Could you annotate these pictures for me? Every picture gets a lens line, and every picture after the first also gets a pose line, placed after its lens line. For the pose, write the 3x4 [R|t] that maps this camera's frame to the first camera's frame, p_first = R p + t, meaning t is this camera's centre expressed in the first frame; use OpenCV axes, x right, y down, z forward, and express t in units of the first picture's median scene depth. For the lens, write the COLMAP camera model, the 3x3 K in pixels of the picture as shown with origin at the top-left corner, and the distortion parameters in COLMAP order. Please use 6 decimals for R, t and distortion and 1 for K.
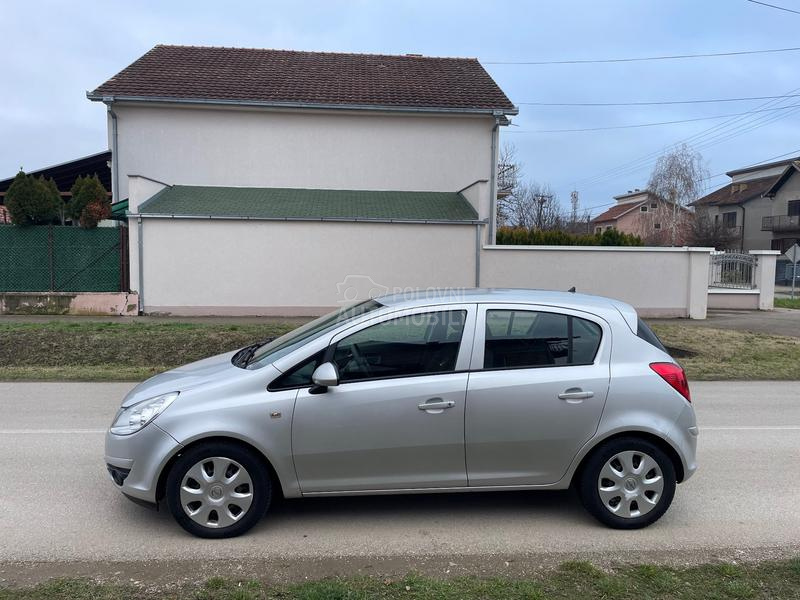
lens RADIAL K [[604.1, 0, 398.7], [0, 604.1, 296.0], [0, 0, 1]] dist [0.086334, -0.108821]
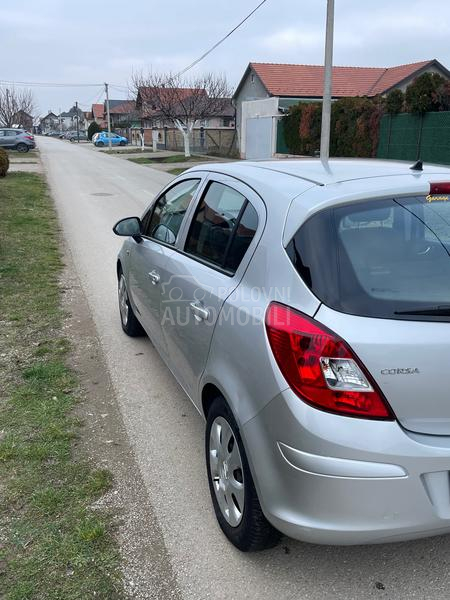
lens RADIAL K [[554.2, 0, 220.6], [0, 554.2, 305.4], [0, 0, 1]] dist [0.096948, -0.127532]
pose [[0.236928, 0.273062, -0.932364, 0.872772], [-0.069721, 0.961993, 0.264023, -0.012837], [0.969022, 0.002451, 0.246961, 0.846838]]
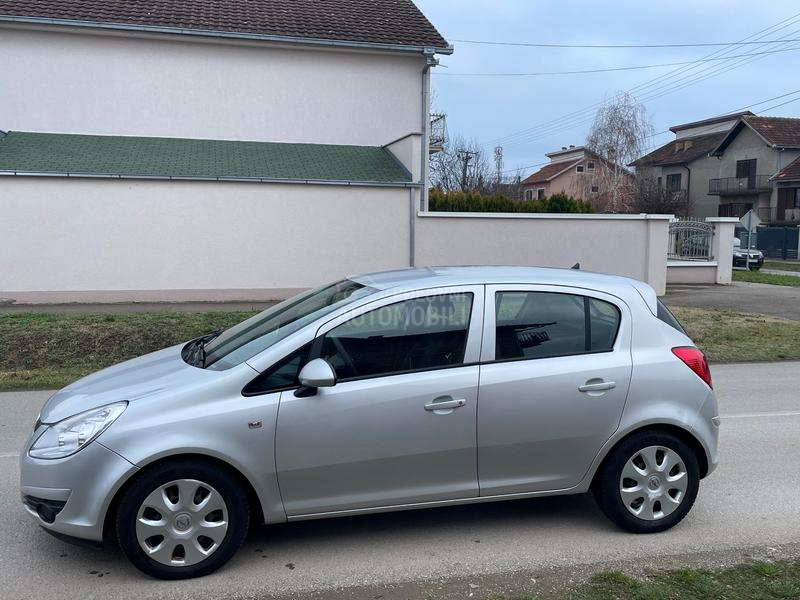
lens RADIAL K [[738.9, 0, 407.8], [0, 738.9, 295.4], [0, 0, 1]] dist [0.096948, -0.127532]
pose [[0.987109, -0.017935, 0.159043, -0.146021], [0.013087, 0.999419, 0.031477, -0.006671], [-0.159515, -0.028989, 0.986770, -0.016242]]
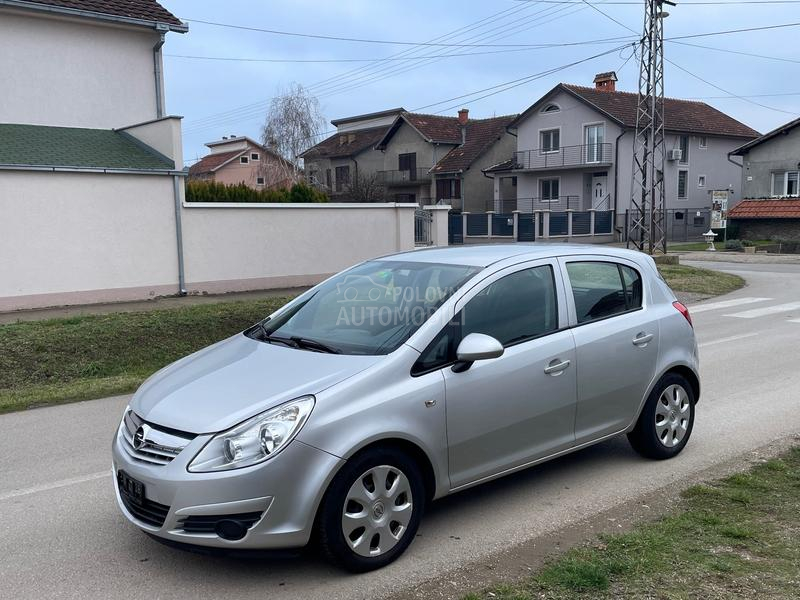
lens RADIAL K [[764.0, 0, 396.7], [0, 764.0, 300.8], [0, 0, 1]] dist [0.096187, -0.125308]
pose [[0.820614, -0.088625, 0.564568, -0.767985], [0.065230, 0.995971, 0.061532, -0.009868], [-0.567747, -0.013667, 0.823089, 0.157664]]
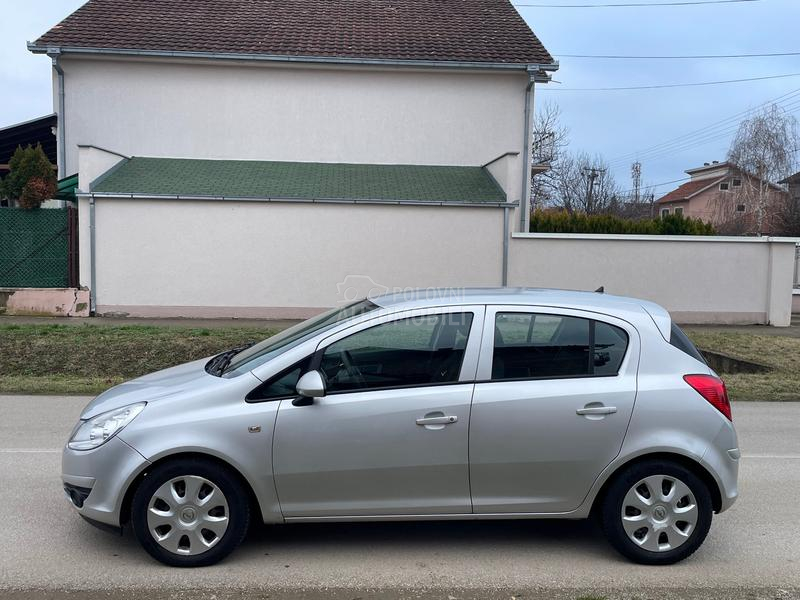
lens RADIAL K [[764.0, 0, 396.7], [0, 764.0, 300.8], [0, 0, 1]] dist [0.096187, -0.125308]
pose [[0.999779, 0.007276, -0.019700, 0.023875], [-0.007122, 0.999943, 0.007918, -0.001628], [0.019757, -0.007776, 0.999775, -0.107735]]
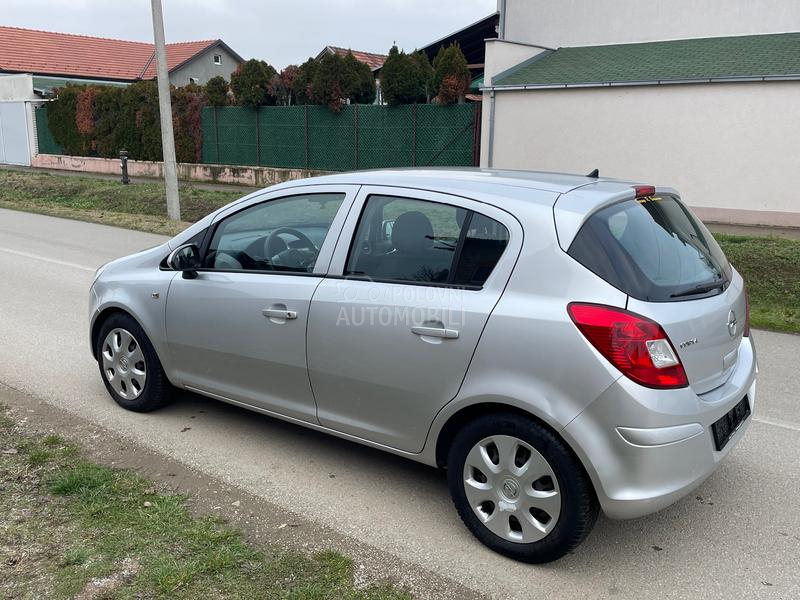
lens RADIAL K [[738.9, 0, 407.8], [0, 738.9, 295.4], [0, 0, 1]] dist [0.096948, -0.127532]
pose [[0.751311, 0.138469, -0.645258, 0.756032], [-0.049135, 0.986763, 0.154543, 0.003848], [0.658117, -0.084405, 0.748170, 0.385809]]
